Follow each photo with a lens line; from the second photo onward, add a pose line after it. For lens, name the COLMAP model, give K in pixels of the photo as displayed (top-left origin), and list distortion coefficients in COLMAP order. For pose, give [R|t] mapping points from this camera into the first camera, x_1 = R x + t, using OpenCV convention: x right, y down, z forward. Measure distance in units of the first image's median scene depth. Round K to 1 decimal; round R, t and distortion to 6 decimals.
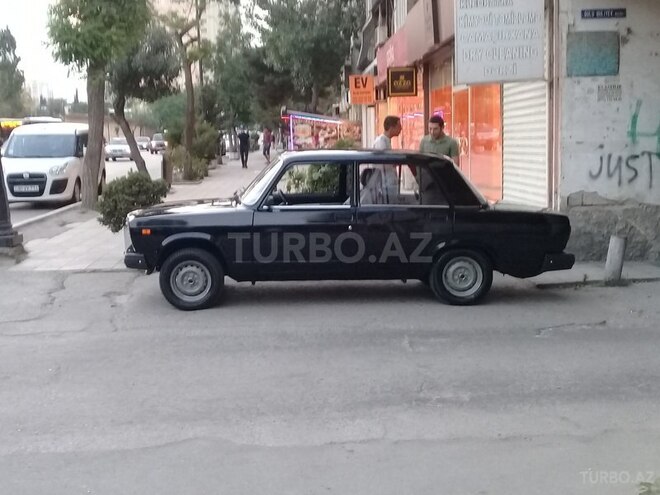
lens RADIAL K [[980.7, 0, 330.0], [0, 980.7, 247.5], [0, 0, 1]] dist [0.126285, -0.049161]
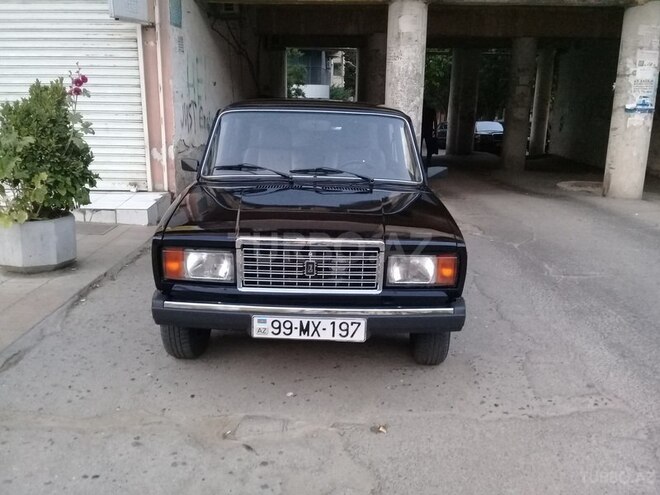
lens RADIAL K [[610.0, 0, 326.0], [0, 610.0, 249.4], [0, 0, 1]] dist [0.089612, -0.163391]
pose [[0.046491, -0.244229, 0.968602, -0.406379], [0.098785, 0.966022, 0.238837, -0.085104], [-0.994022, 0.084579, 0.069038, 0.815140]]
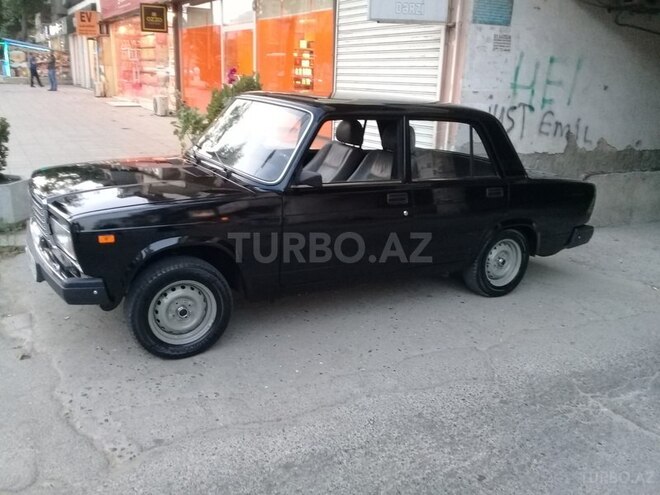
lens RADIAL K [[610.0, 0, 326.0], [0, 610.0, 249.4], [0, 0, 1]] dist [0.089612, -0.163391]
pose [[0.887342, -0.076028, 0.454800, -0.181688], [-0.001908, 0.985700, 0.168501, -0.053157], [-0.461107, -0.150386, 0.874508, 0.496864]]
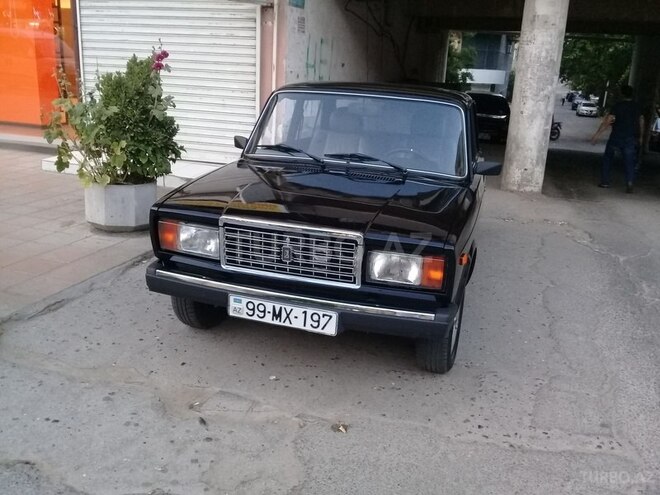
lens RADIAL K [[610.0, 0, 326.0], [0, 610.0, 249.4], [0, 0, 1]] dist [0.089612, -0.163391]
pose [[0.323560, -0.247305, 0.913318, -0.385310], [0.056303, 0.968562, 0.242317, -0.078994], [-0.944531, -0.026982, 0.327312, 0.744826]]
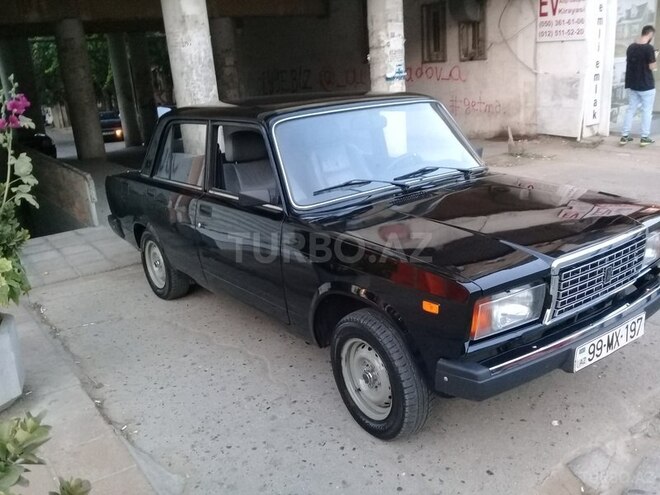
lens RADIAL K [[610.0, 0, 326.0], [0, 610.0, 249.4], [0, 0, 1]] dist [0.089612, -0.163391]
pose [[-0.547620, -0.200529, 0.812343, -0.291371], [0.174339, 0.922204, 0.345175, -0.121425], [-0.818363, 0.330647, -0.470057, 1.021811]]
